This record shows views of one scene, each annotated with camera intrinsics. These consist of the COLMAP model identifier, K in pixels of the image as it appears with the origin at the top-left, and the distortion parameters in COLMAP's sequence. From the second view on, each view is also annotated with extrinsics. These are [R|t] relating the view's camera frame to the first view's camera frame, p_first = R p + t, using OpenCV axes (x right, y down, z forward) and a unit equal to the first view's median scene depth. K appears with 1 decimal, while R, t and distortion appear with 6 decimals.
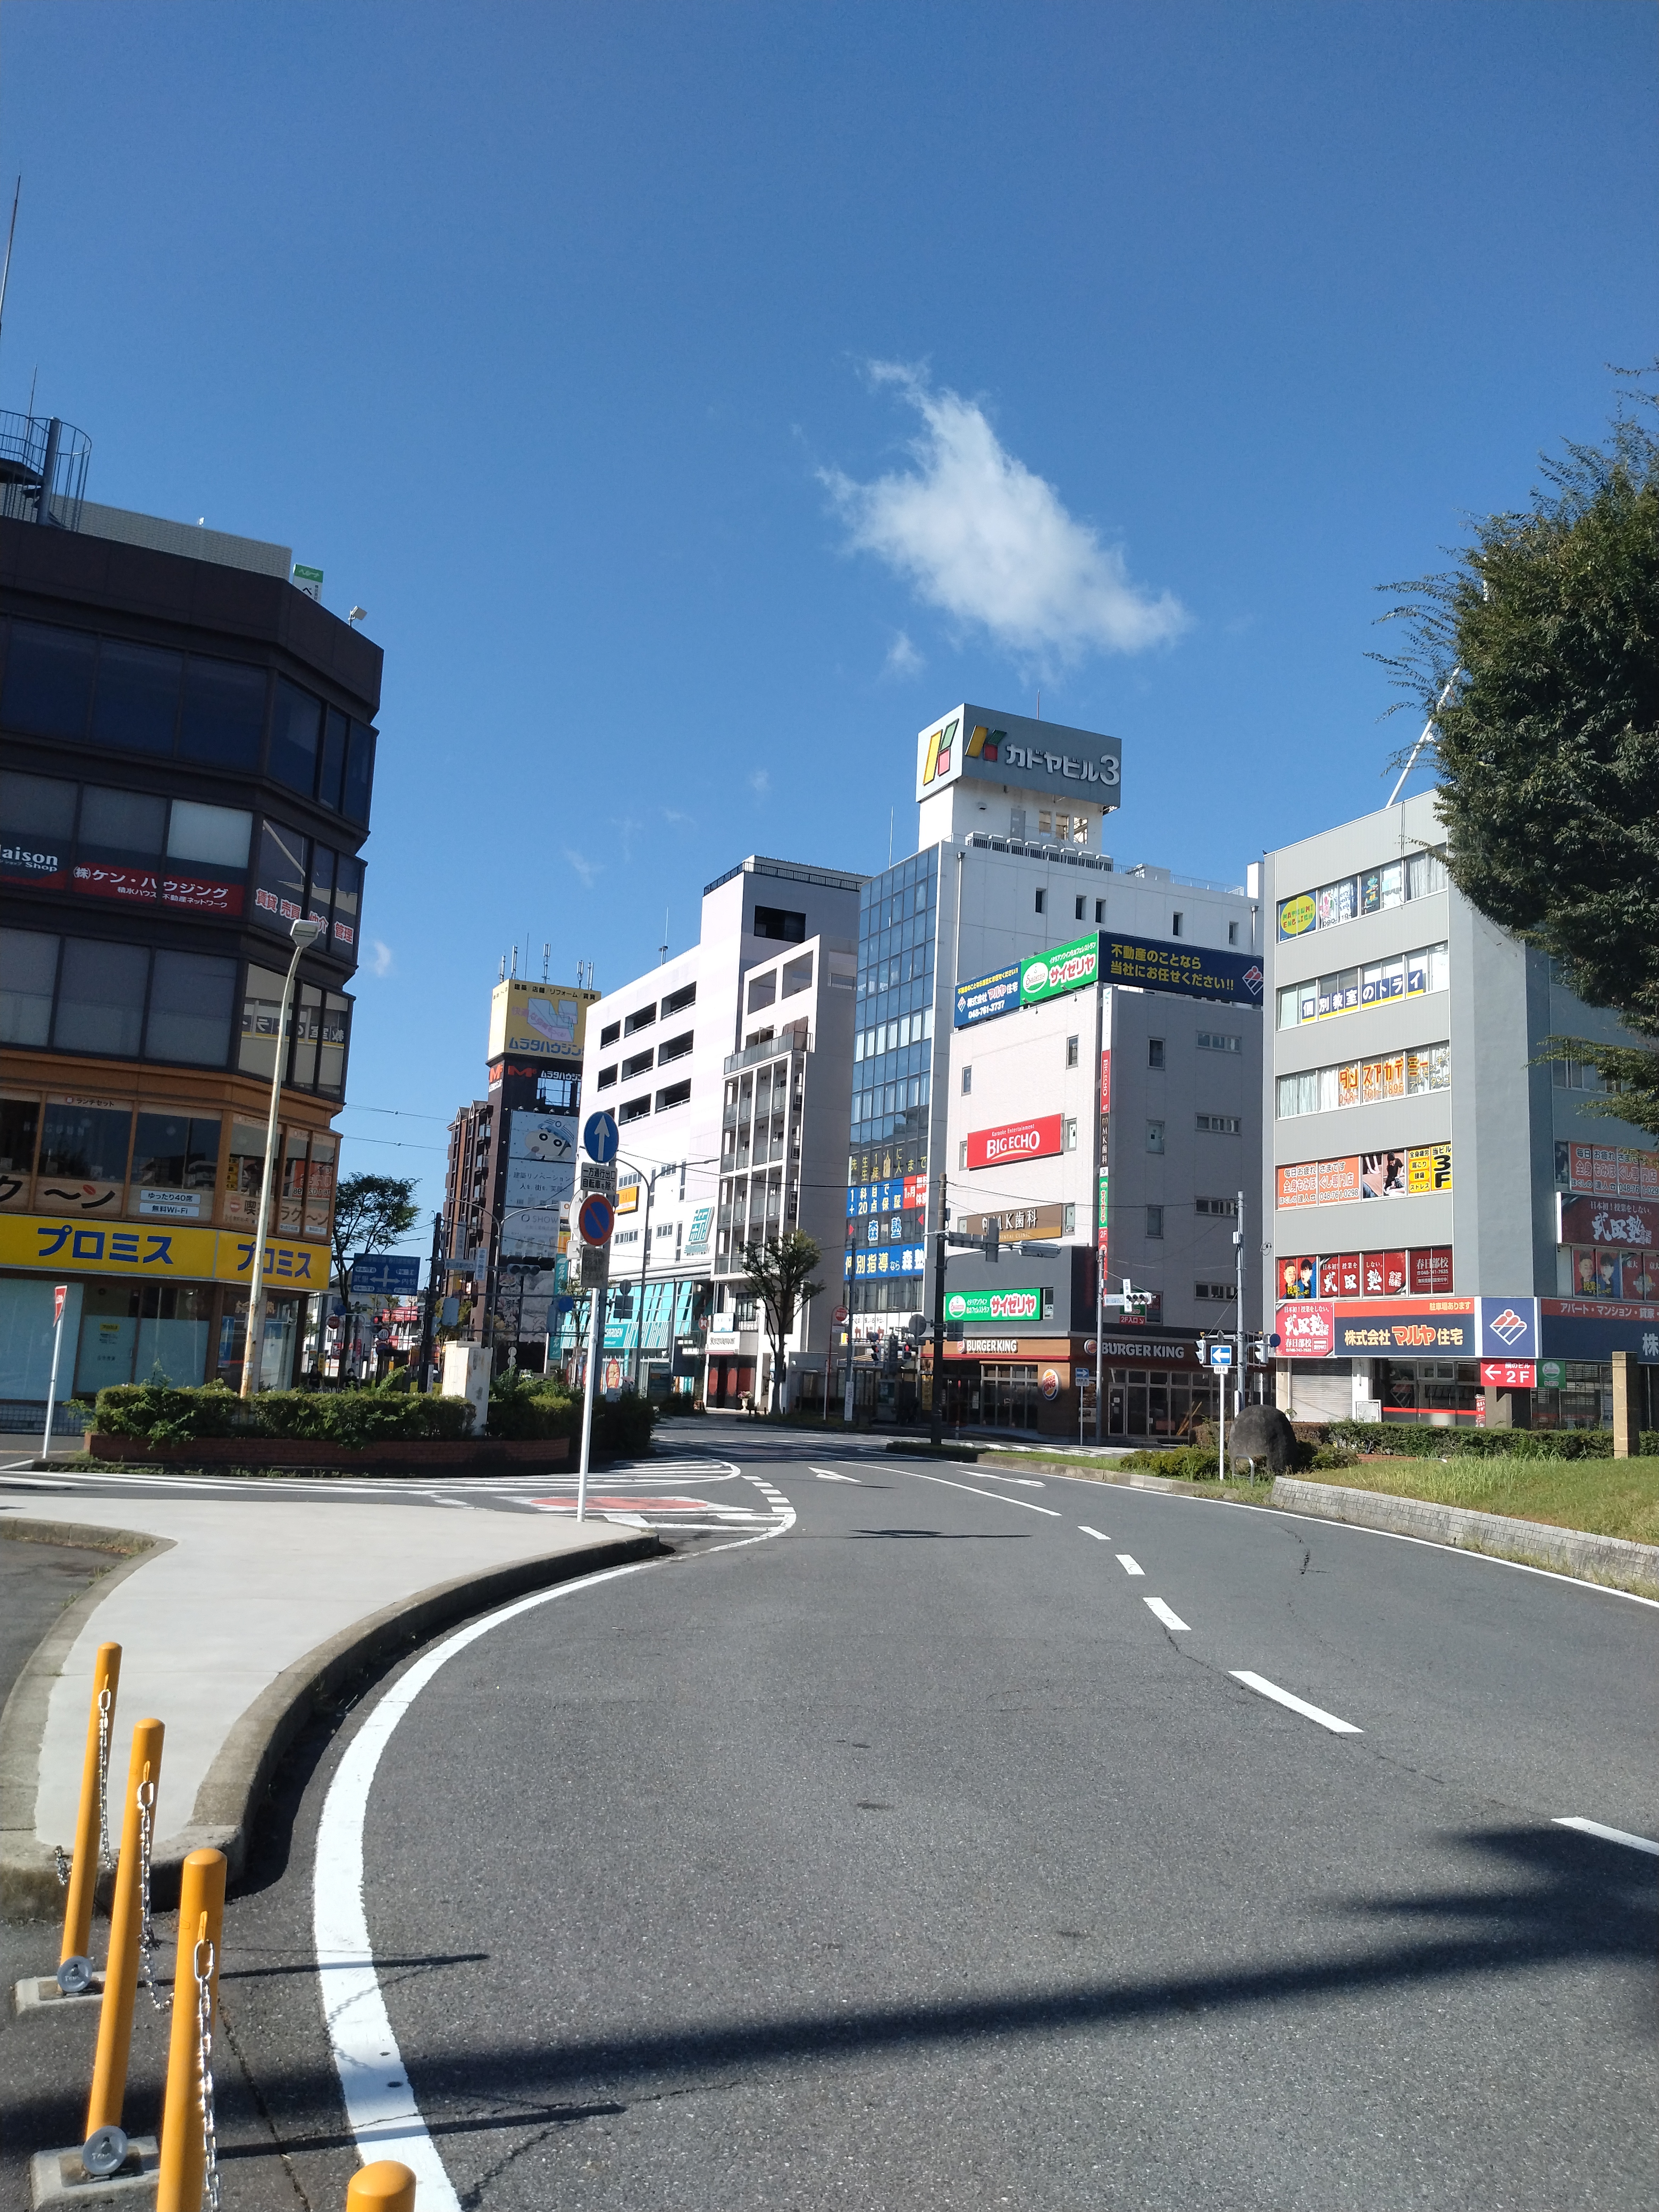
lens RADIAL K [[1762.6, 0, 829.5], [0, 1762.6, 1058.2], [0, 0, 1]] dist [0.104397, -0.000982]
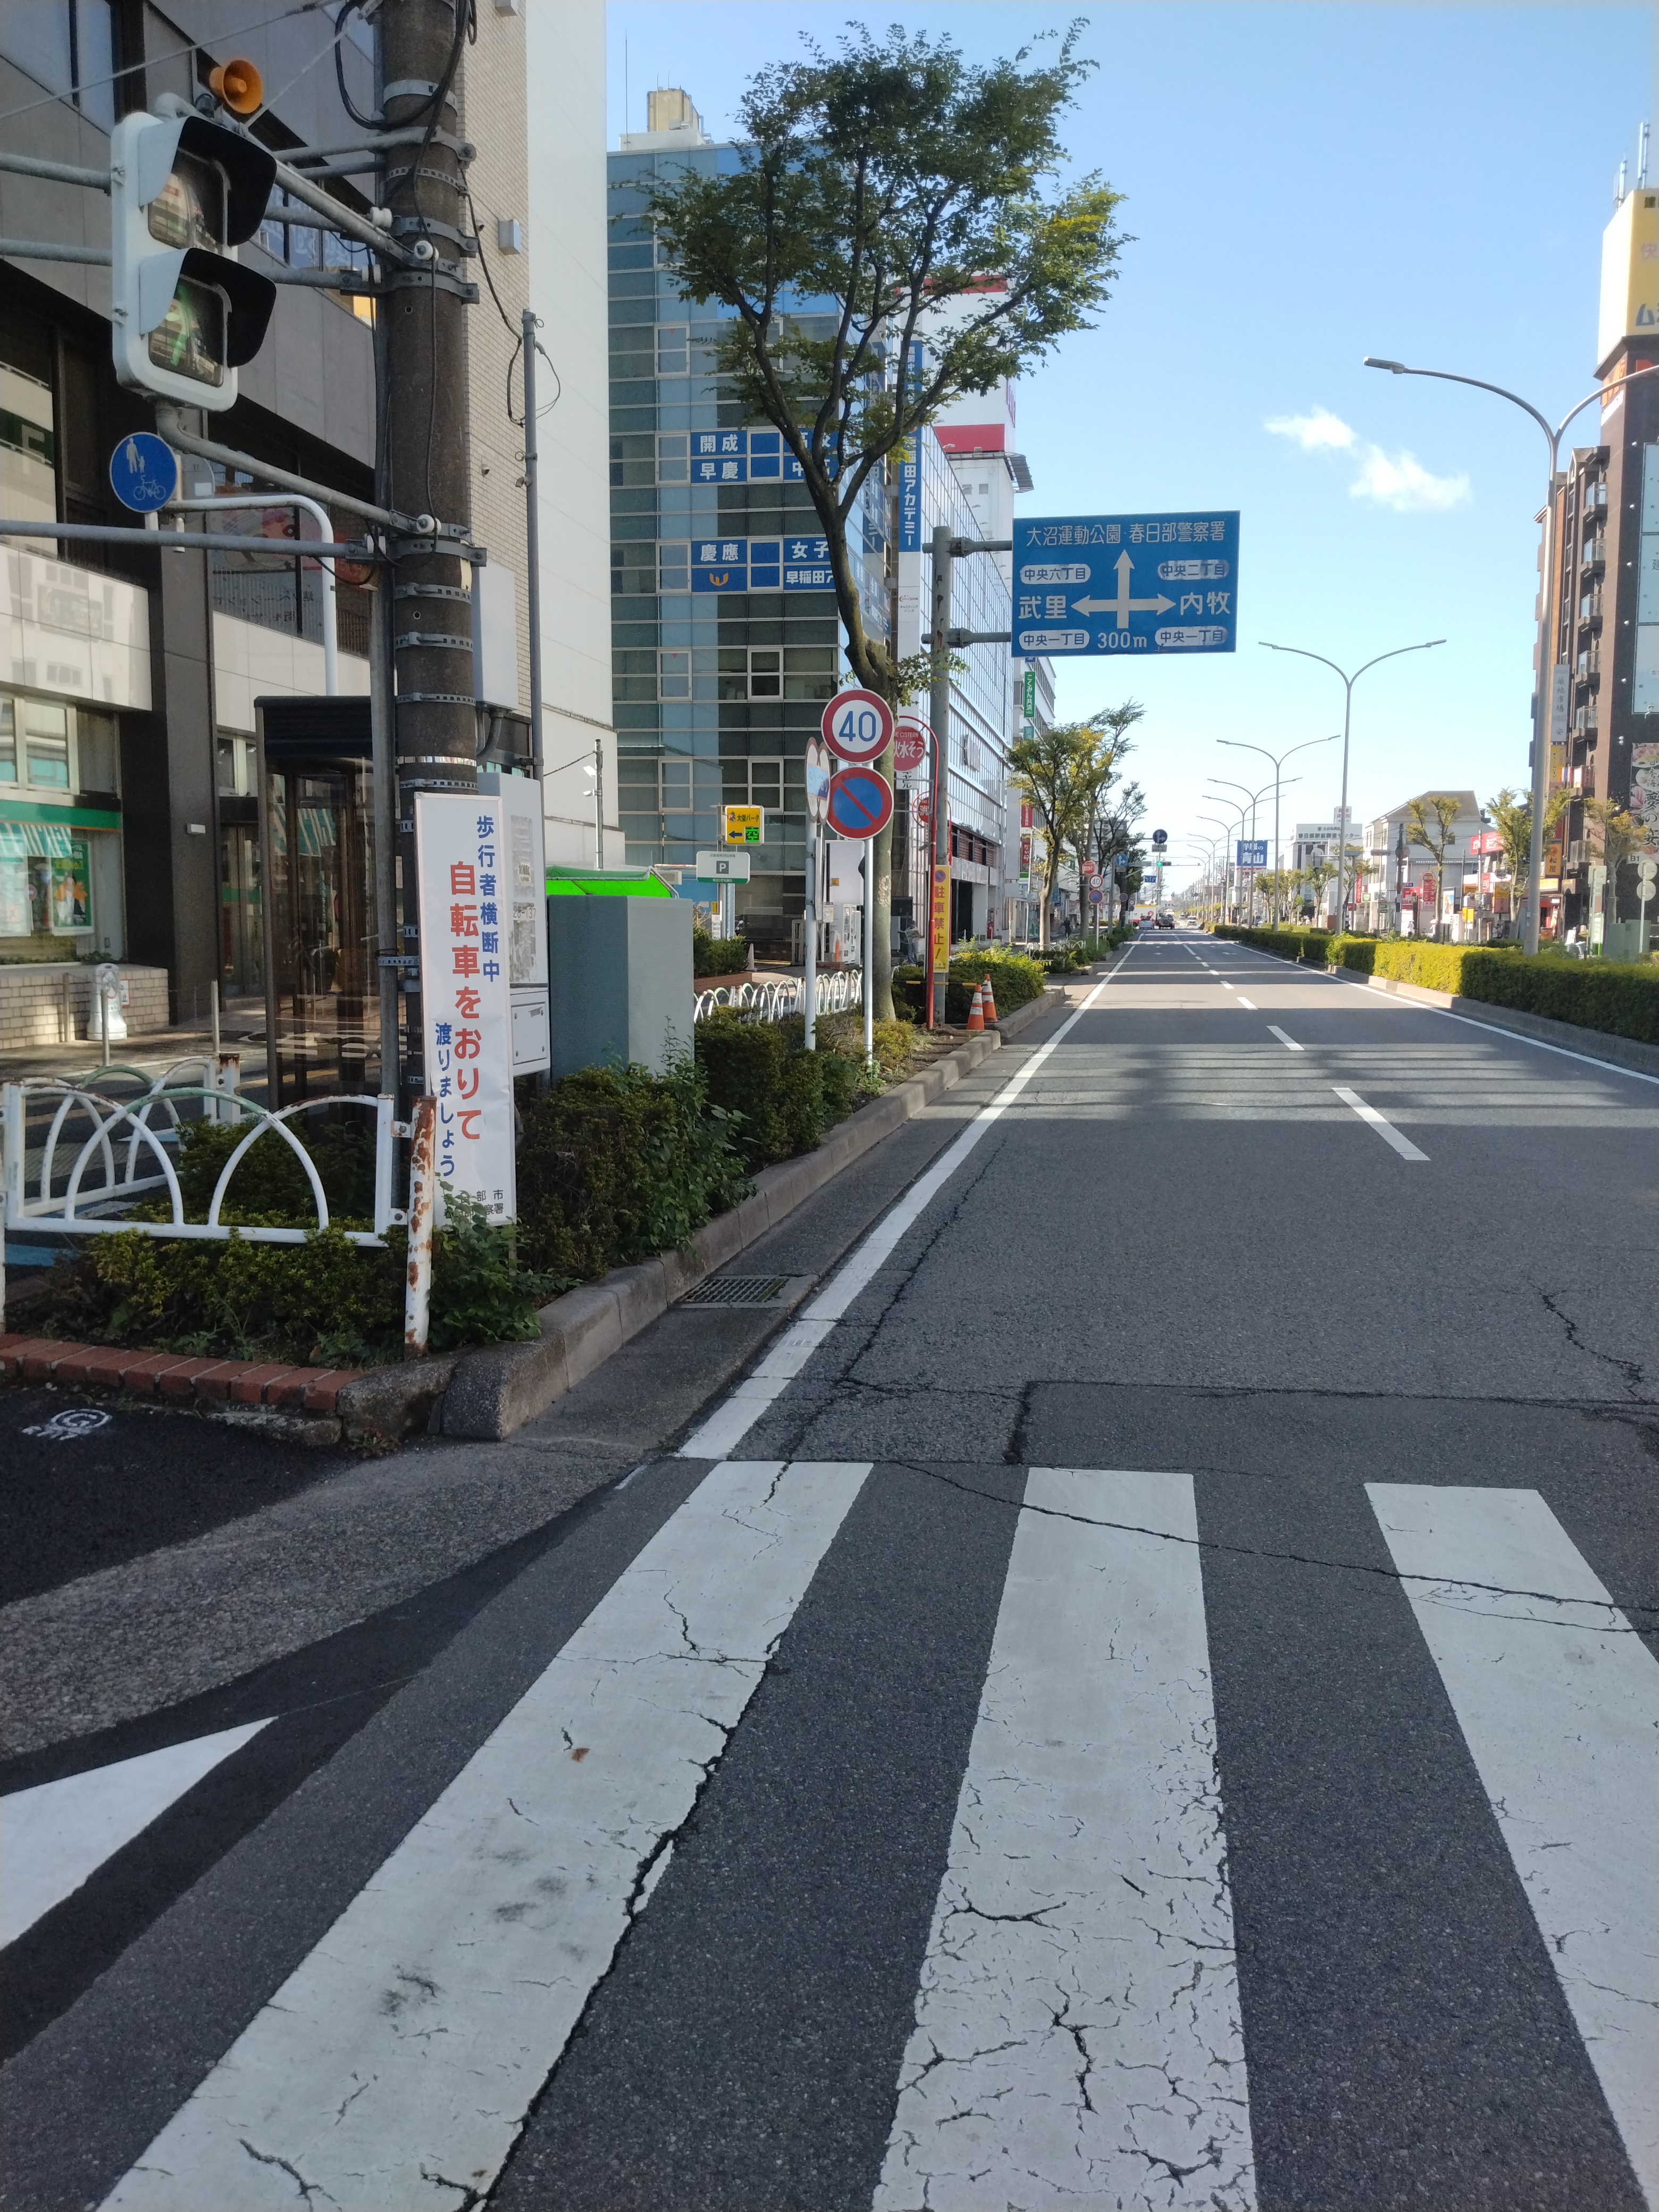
lens RADIAL K [[1744.7, 0, 829.5], [0, 1744.7, 1106.0], [0, 0, 1]] dist [-0.004913, -0.005327]
pose [[0.808955, 0.025164, -0.587332, -0.063525], [0.134594, 0.964618, 0.226710, 0.070992], [0.572256, -0.262450, 0.776945, 0.389038]]
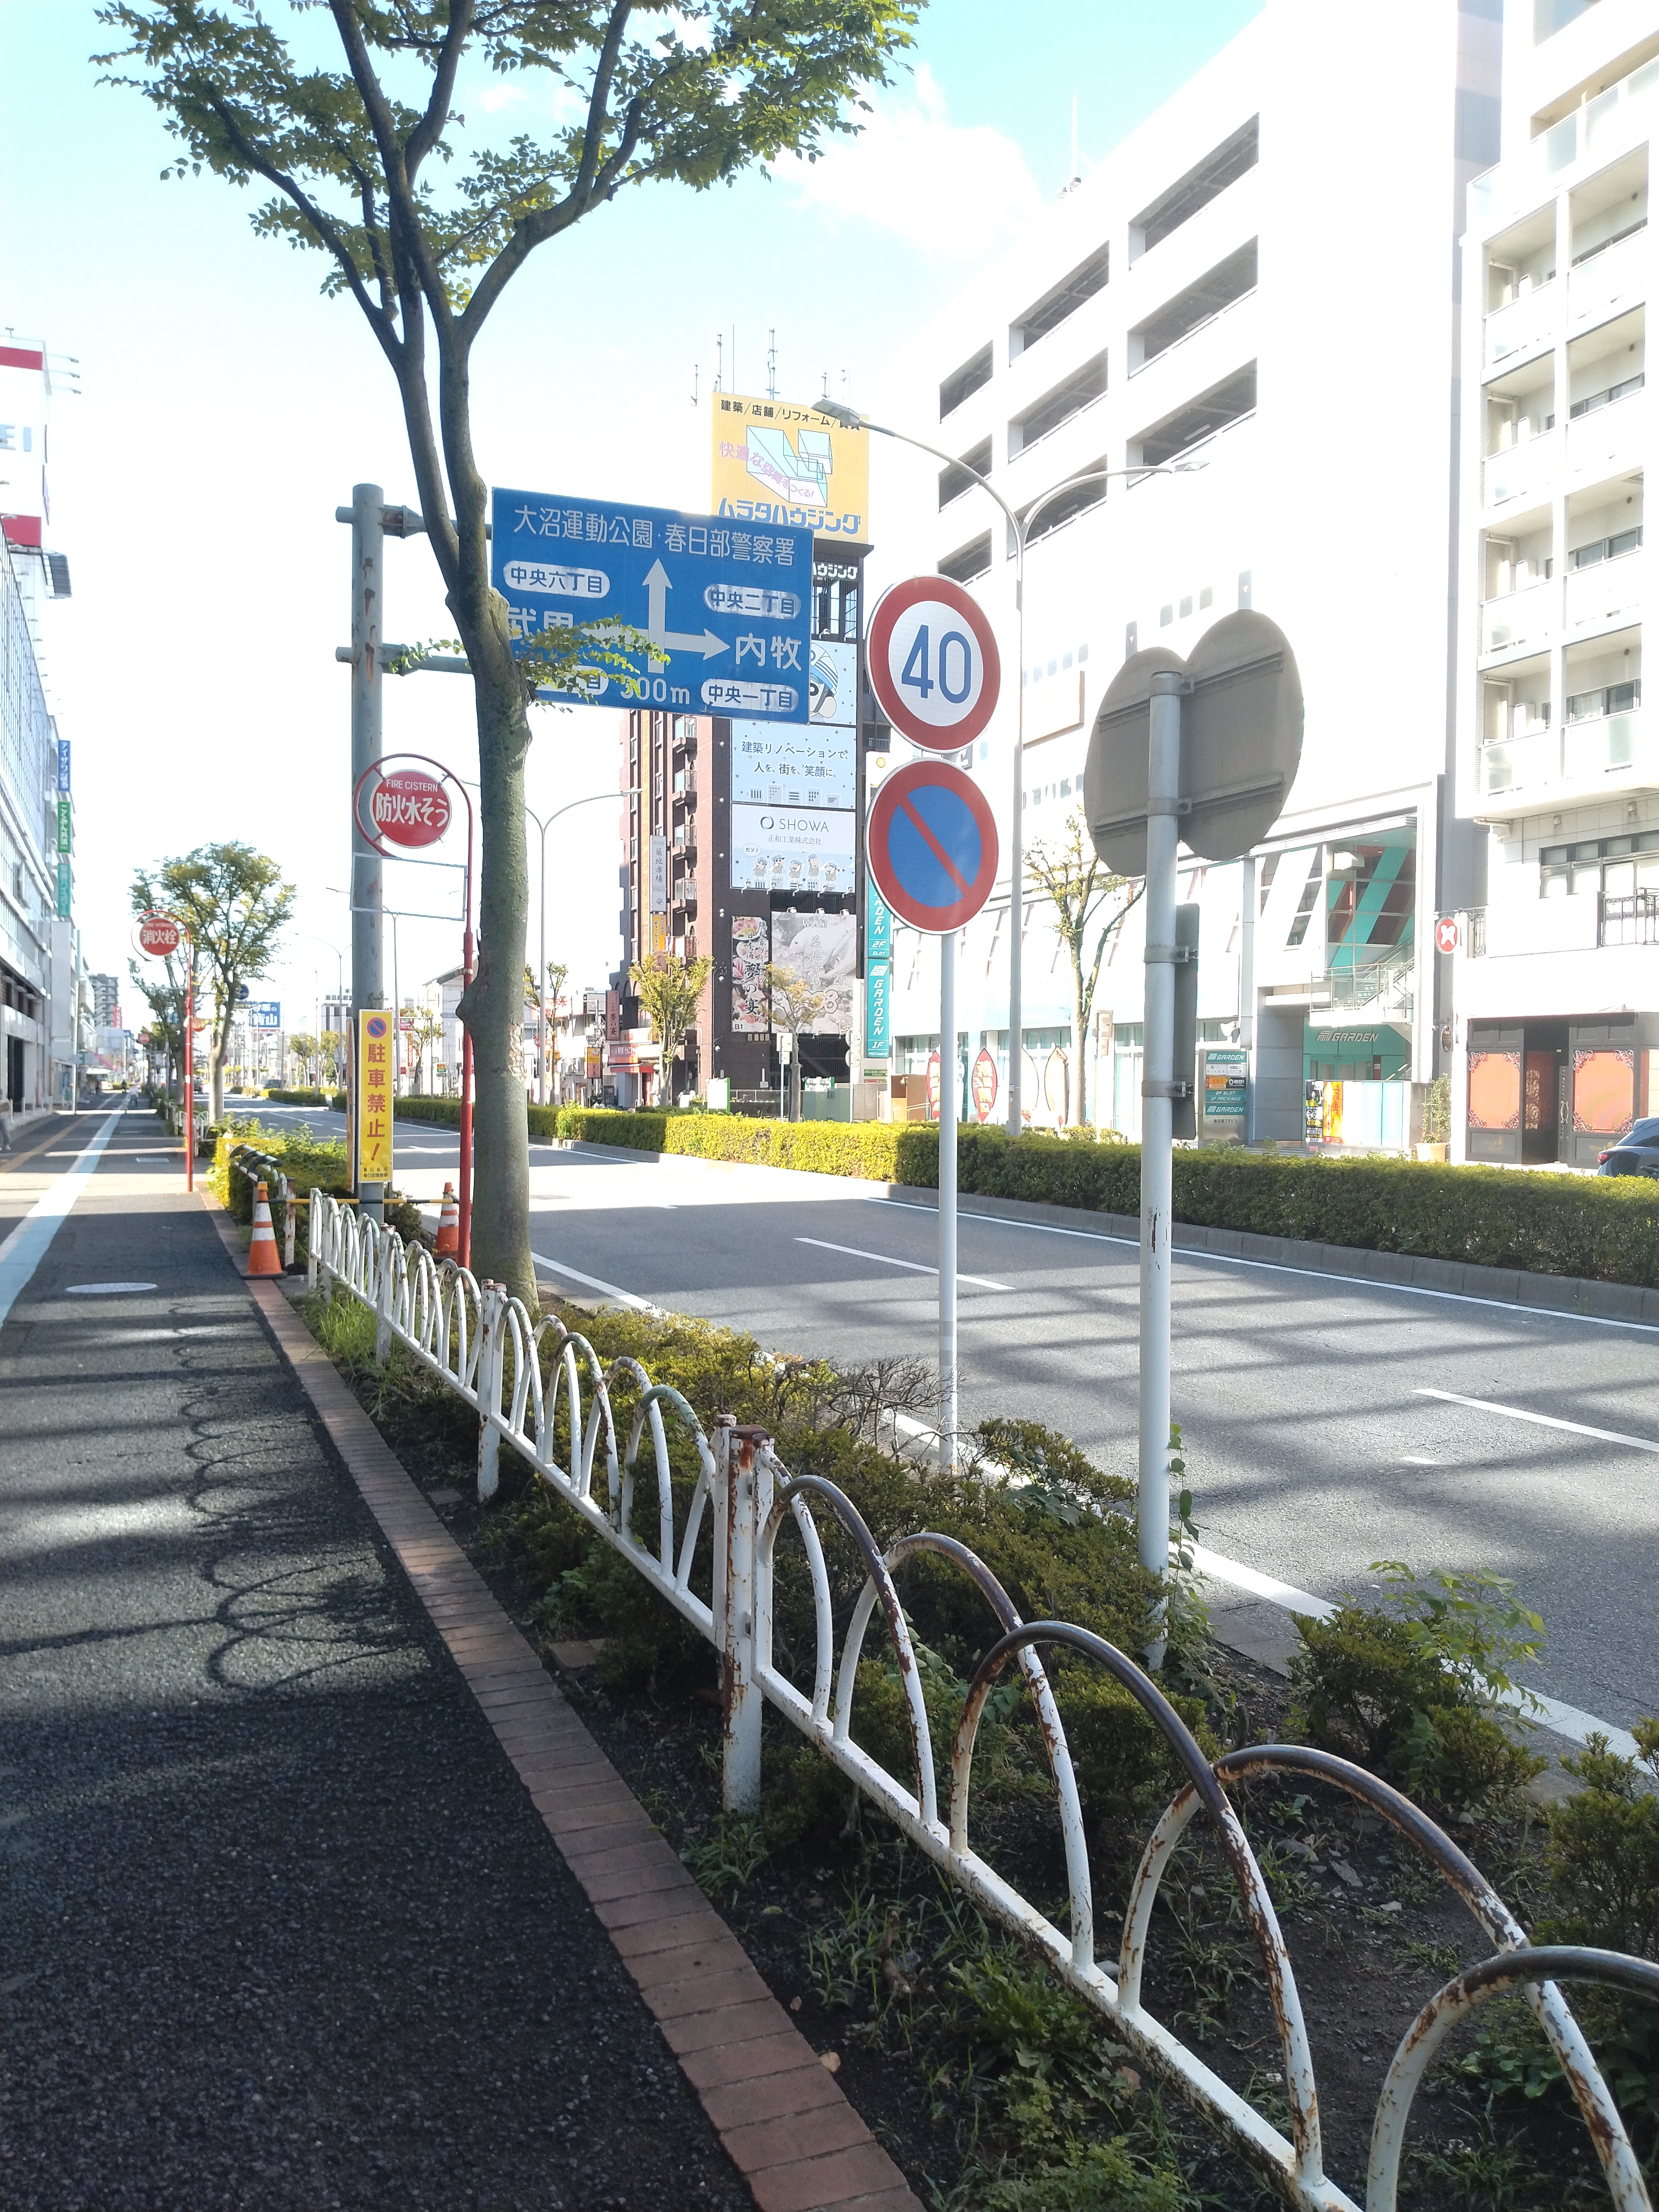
lens RADIAL K [[1722.1, 0, 835.4], [0, 1722.1, 1162.0], [0, 0, 1]] dist [0.011023, -0.080465]
pose [[0.997584, -0.031150, -0.062093, -0.117455], [0.044149, 0.974392, 0.220478, 0.074986], [0.053635, -0.222686, 0.973414, 0.427294]]
